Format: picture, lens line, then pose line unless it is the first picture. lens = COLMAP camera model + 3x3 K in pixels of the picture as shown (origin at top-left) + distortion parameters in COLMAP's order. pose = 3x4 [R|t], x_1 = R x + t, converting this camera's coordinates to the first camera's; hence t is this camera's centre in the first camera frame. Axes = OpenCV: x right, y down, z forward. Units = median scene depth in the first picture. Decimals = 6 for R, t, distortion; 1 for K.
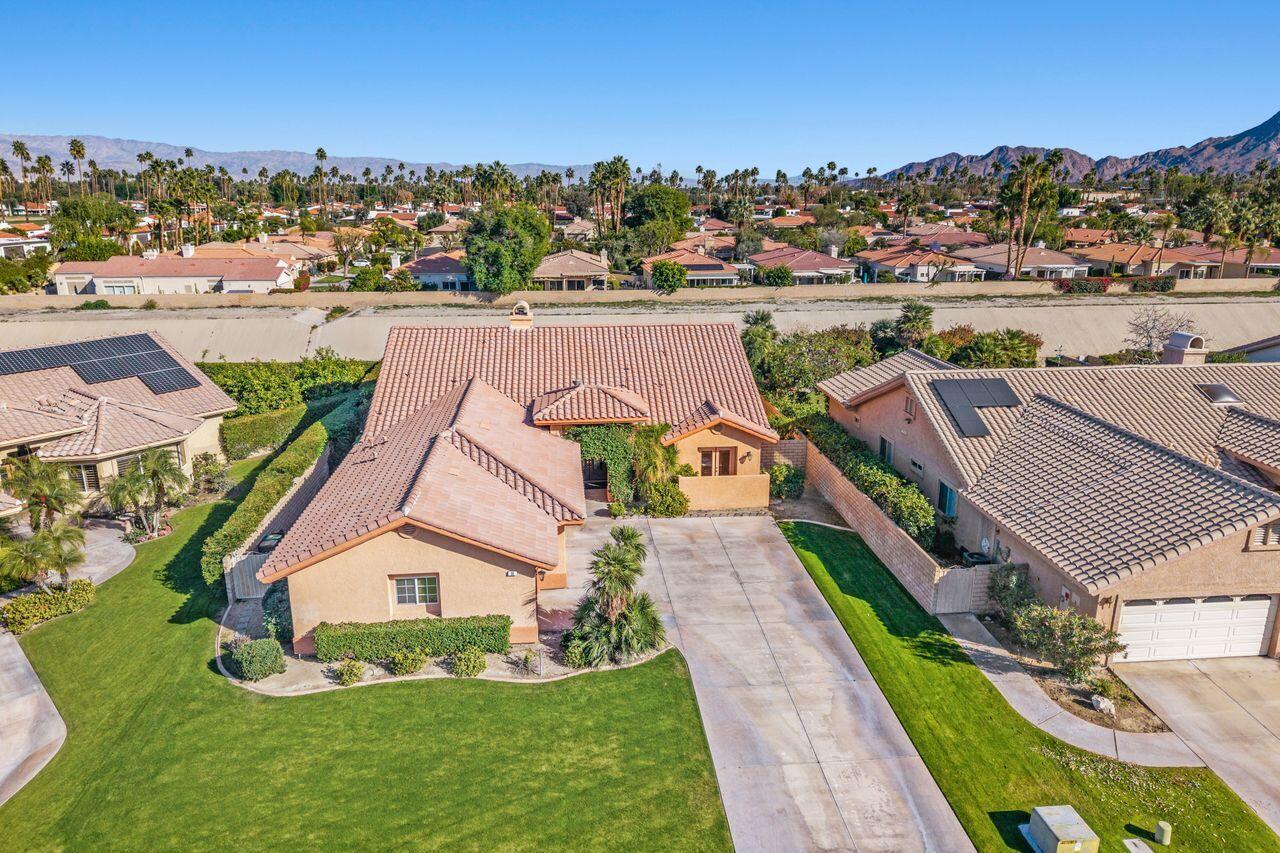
lens RADIAL K [[850.7, 0, 642.8], [0, 850.7, 430.0], [0, 0, 1]] dist [0.067348, -0.082592]
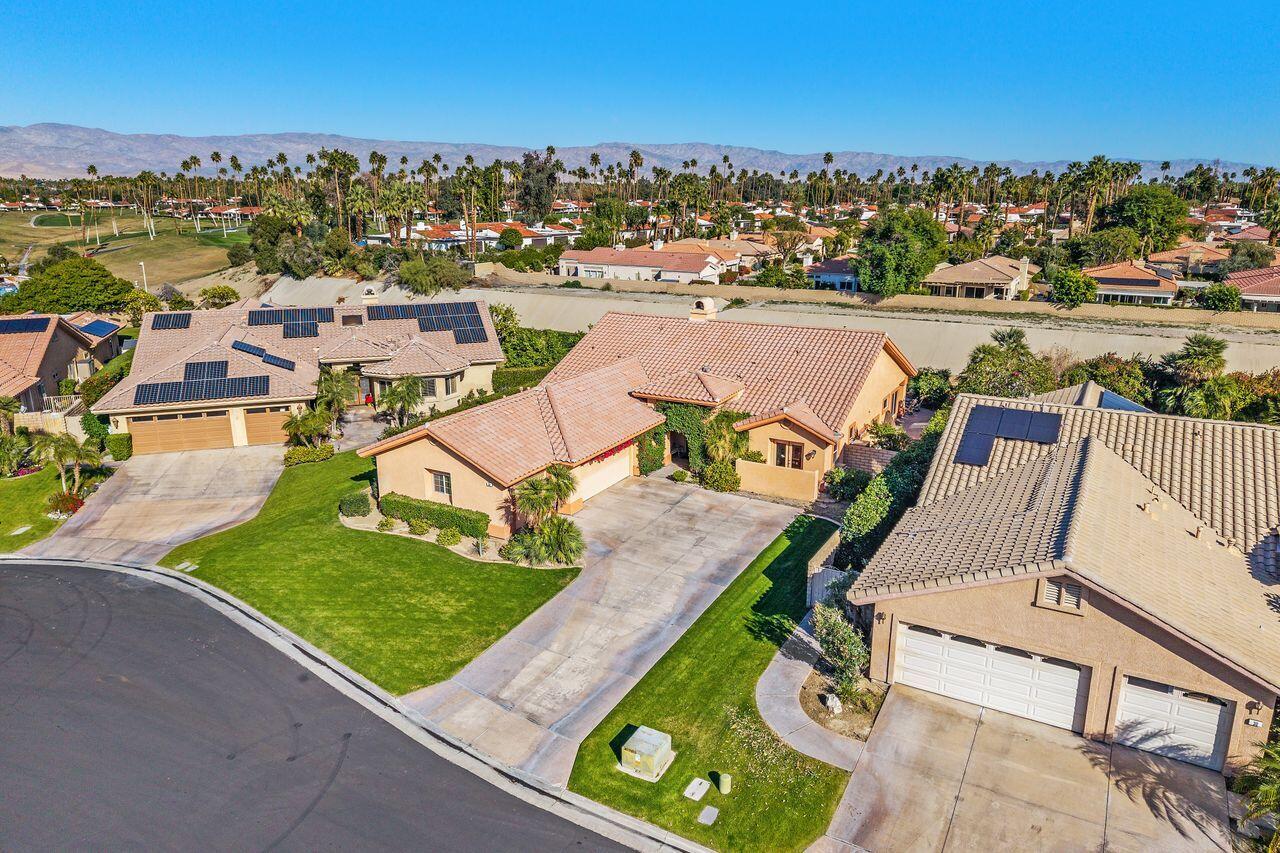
lens RADIAL K [[850.7, 0, 642.8], [0, 850.7, 430.0], [0, 0, 1]] dist [0.067348, -0.082592]
pose [[0.818484, 0.157008, -0.552659, 0.194644], [-0.156467, 0.986490, 0.048531, -0.006352], [0.552813, 0.046751, 0.831993, -0.005623]]
